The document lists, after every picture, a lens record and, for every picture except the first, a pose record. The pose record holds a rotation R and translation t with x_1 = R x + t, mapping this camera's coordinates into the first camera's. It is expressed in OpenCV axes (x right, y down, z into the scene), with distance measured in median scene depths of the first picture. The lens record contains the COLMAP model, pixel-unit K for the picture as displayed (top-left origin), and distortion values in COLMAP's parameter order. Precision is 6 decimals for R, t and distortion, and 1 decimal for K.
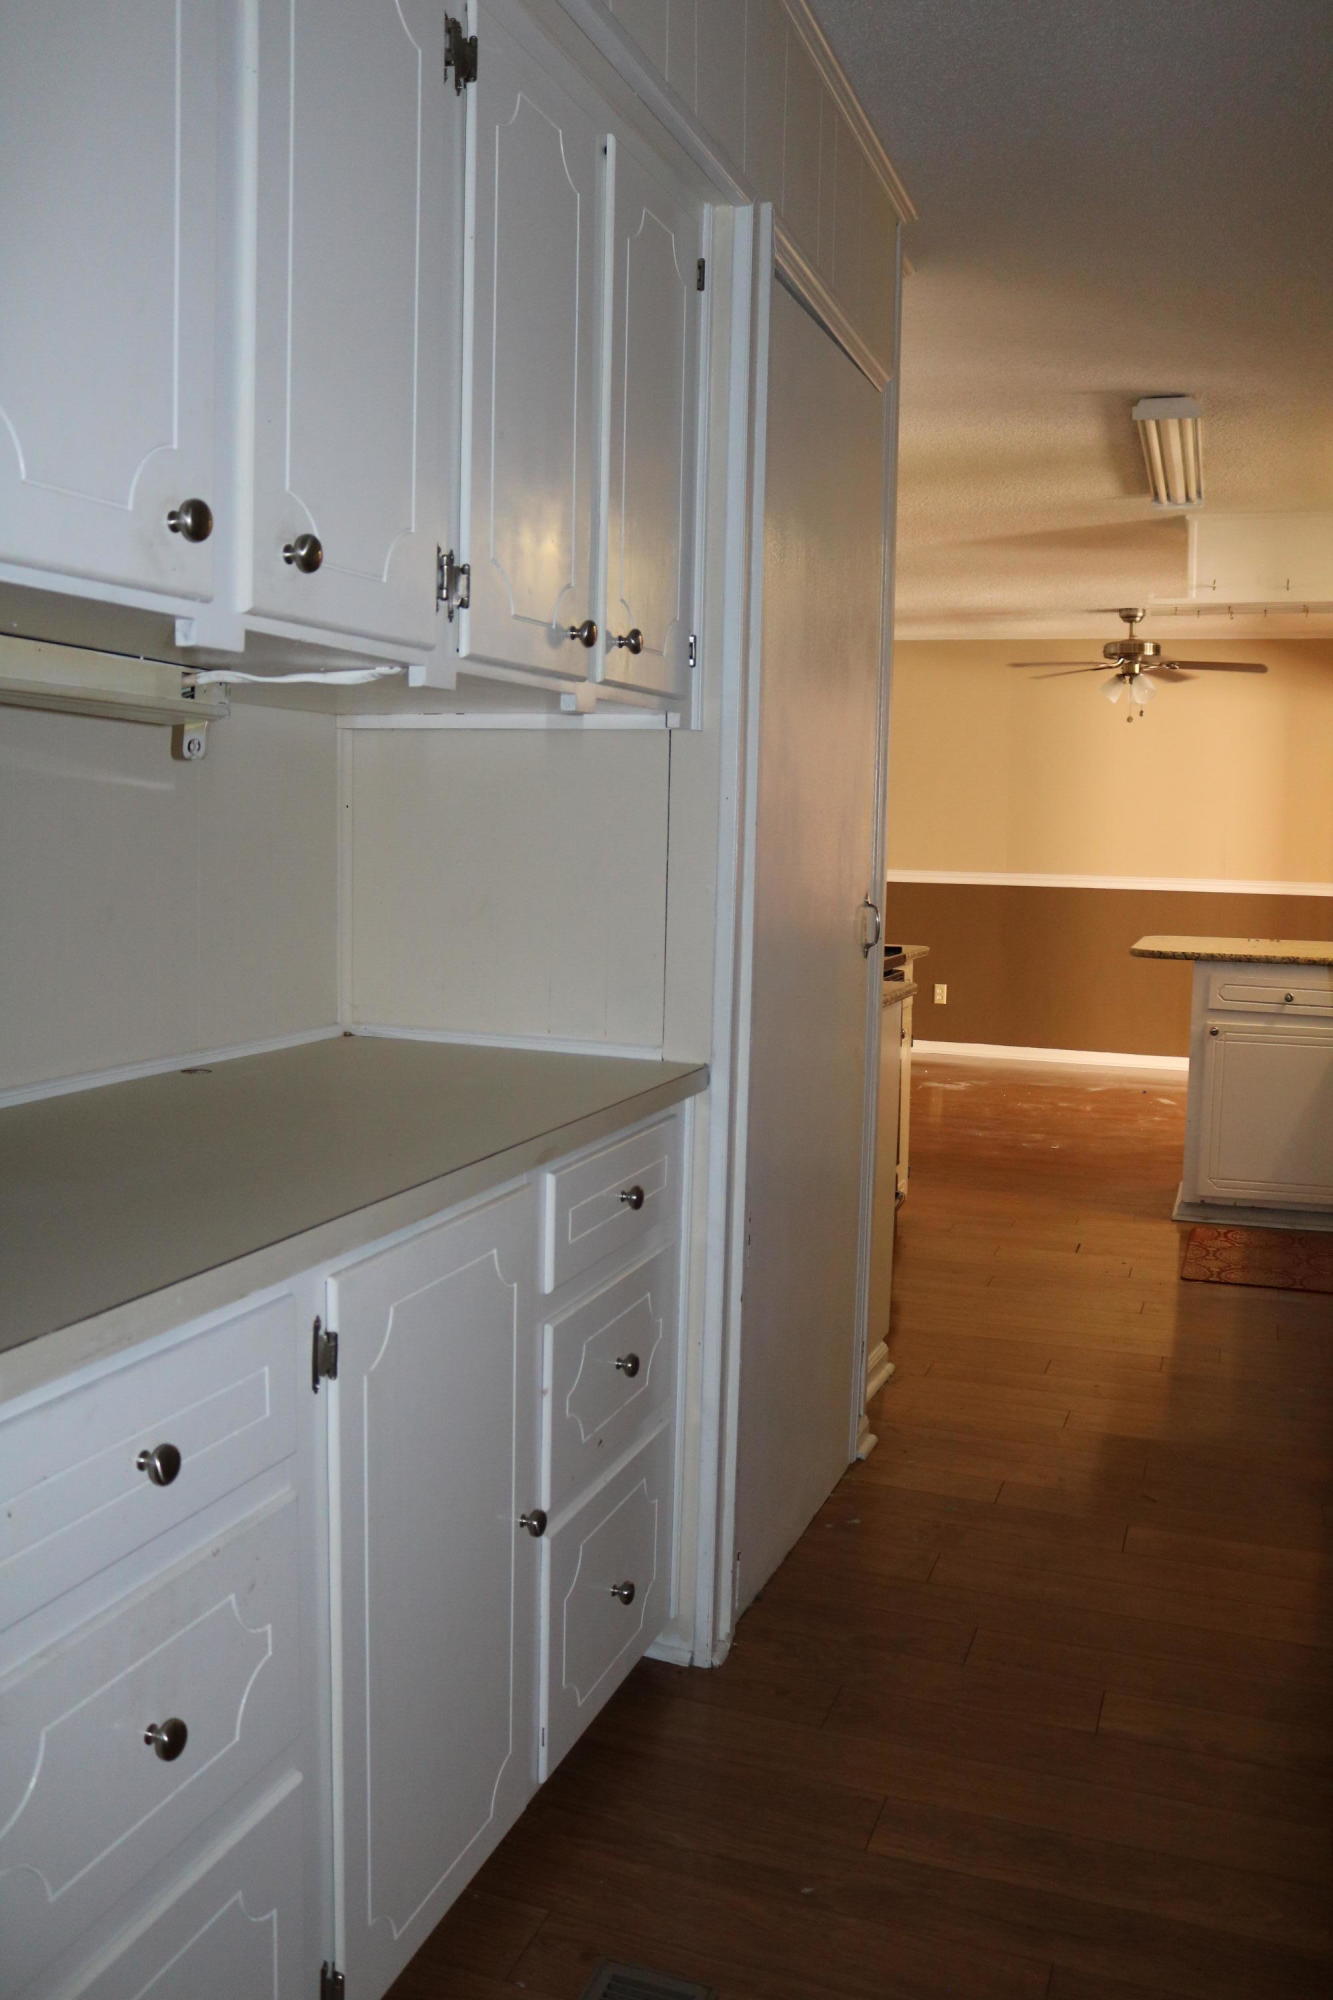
lens RADIAL K [[1637.4, 0, 667.8], [0, 1637.4, 1004.5], [0, 0, 1]] dist [-0.164577, 0.104387]
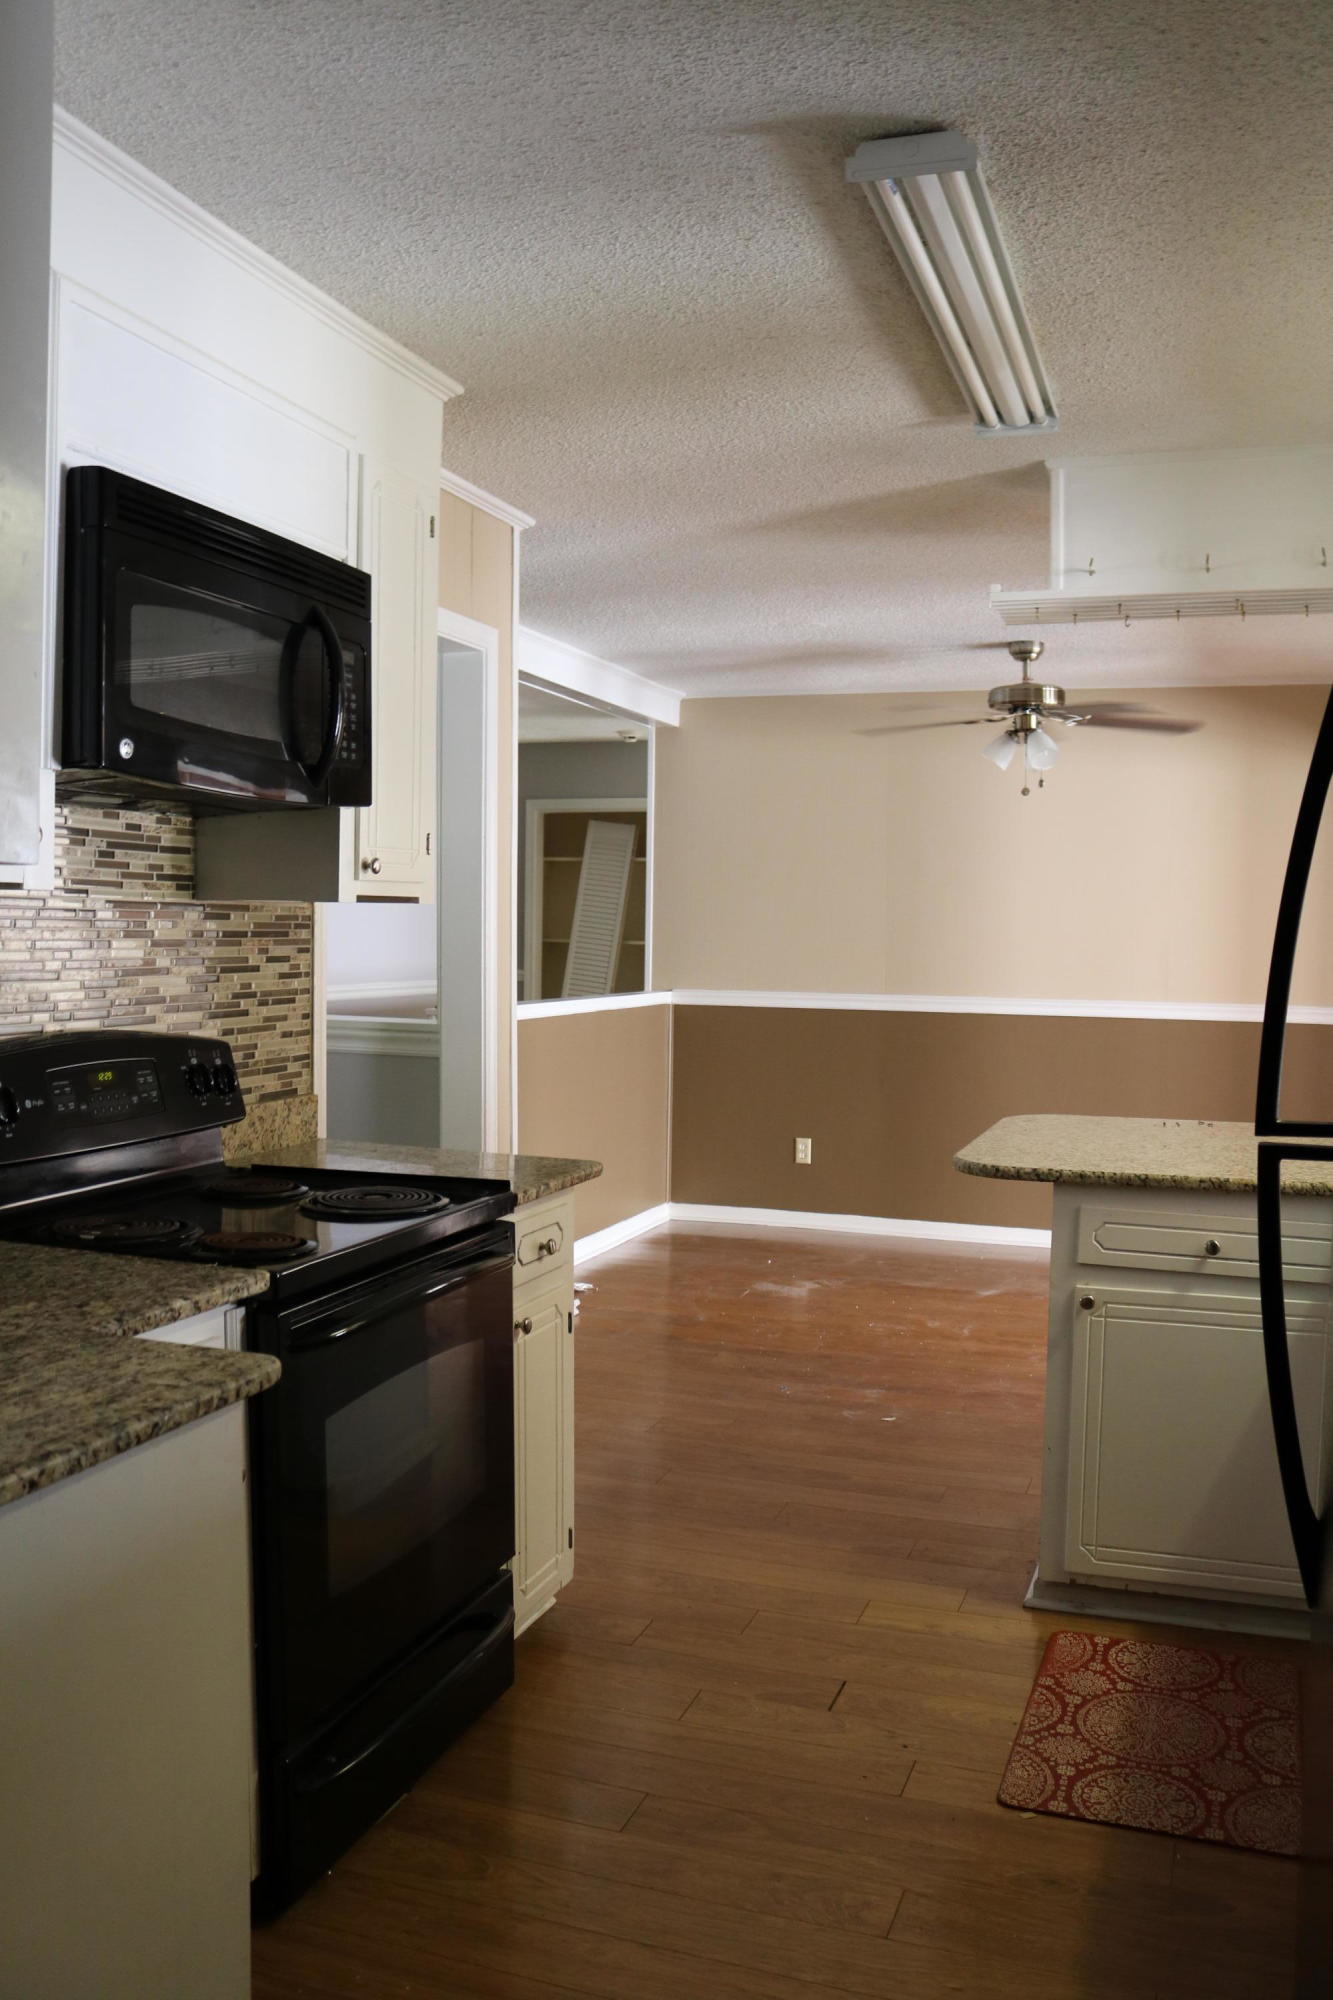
lens RADIAL K [[1637.4, 0, 667.8], [0, 1637.4, 1004.5], [0, 0, 1]] dist [-0.164577, 0.104387]
pose [[0.999978, -0.006491, 0.001691, 0.127280], [0.006574, 0.998464, -0.055019, -0.041823], [-0.001331, 0.055029, 0.998484, 0.276935]]
